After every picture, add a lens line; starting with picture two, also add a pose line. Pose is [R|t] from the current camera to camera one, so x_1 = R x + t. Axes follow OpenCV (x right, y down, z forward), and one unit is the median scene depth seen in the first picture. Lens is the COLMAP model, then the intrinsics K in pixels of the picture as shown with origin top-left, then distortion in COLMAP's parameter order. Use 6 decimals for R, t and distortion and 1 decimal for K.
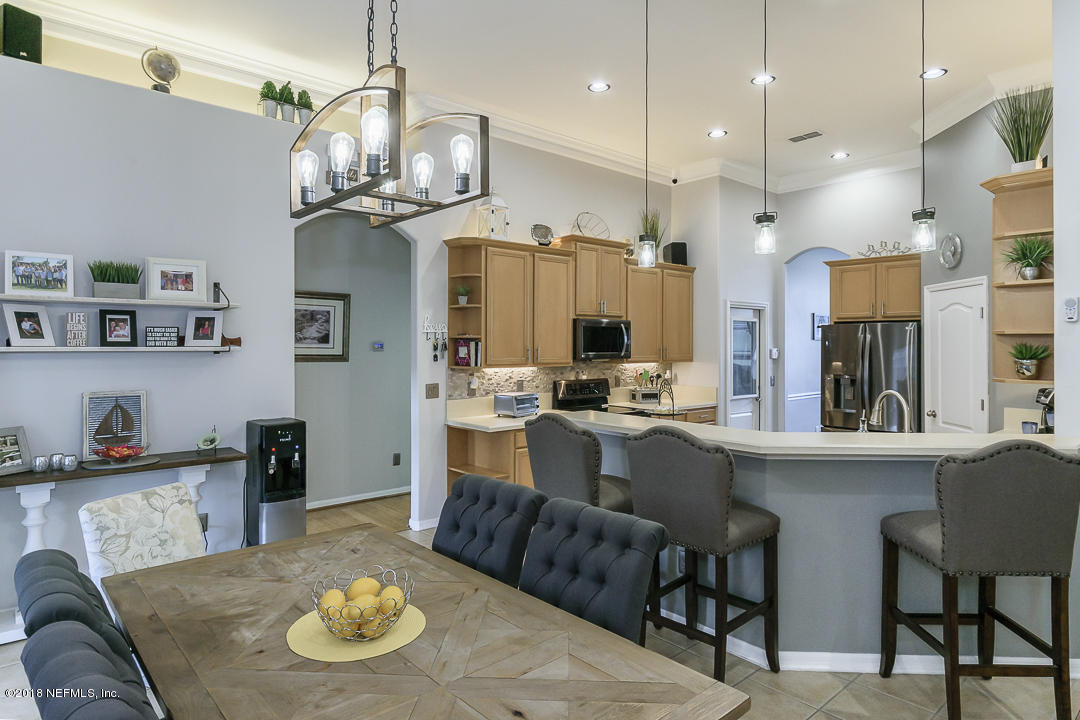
lens RADIAL K [[638.2, 0, 557.0], [0, 638.2, 343.3], [0, 0, 1]] dist [-0.010322, 0.003342]
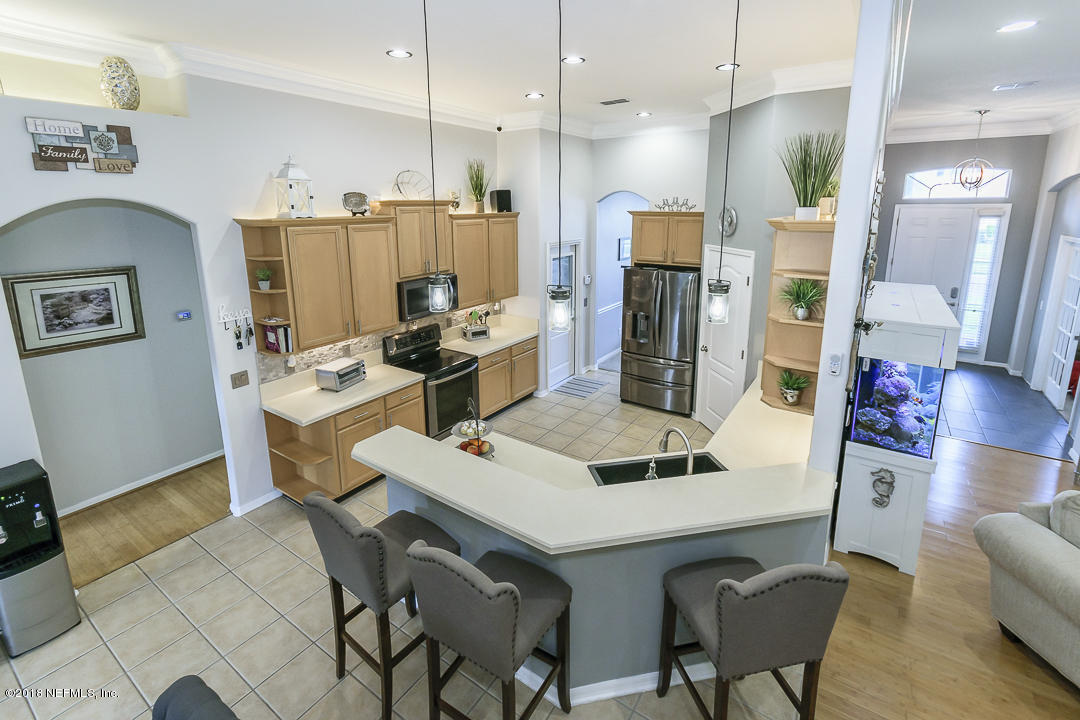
lens RADIAL K [[485.6, 0, 559.2], [0, 485.6, 298.6], [0, 0, 1]] dist [0.004897, -0.000867]
pose [[0.967802, -0.048024, 0.247091, 0.084605], [-0.002218, 0.979967, 0.199149, -0.172511], [-0.251705, -0.193285, 0.948307, 0.189670]]
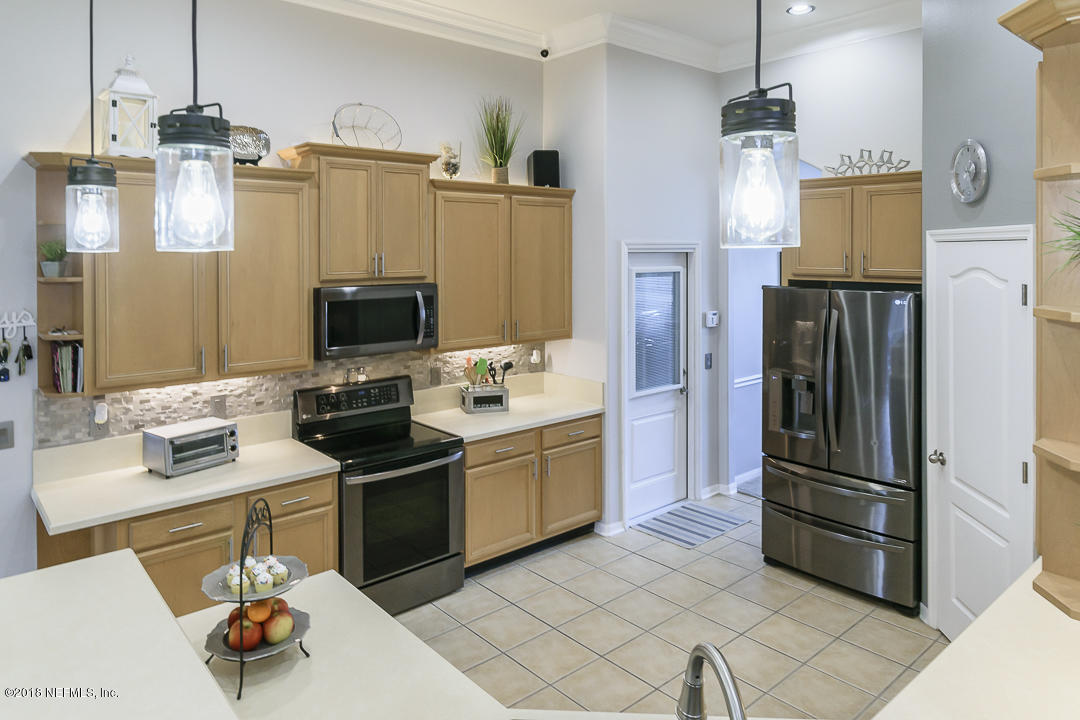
lens RADIAL K [[702.6, 0, 564.3], [0, 702.6, 253.6], [0, 0, 1]] dist [0.005189, -0.003116]
pose [[0.999944, -0.001294, -0.010466, 0.262598], [0.001398, 0.999949, 0.009992, -0.077093], [0.010453, -0.010006, 0.999895, 0.371480]]
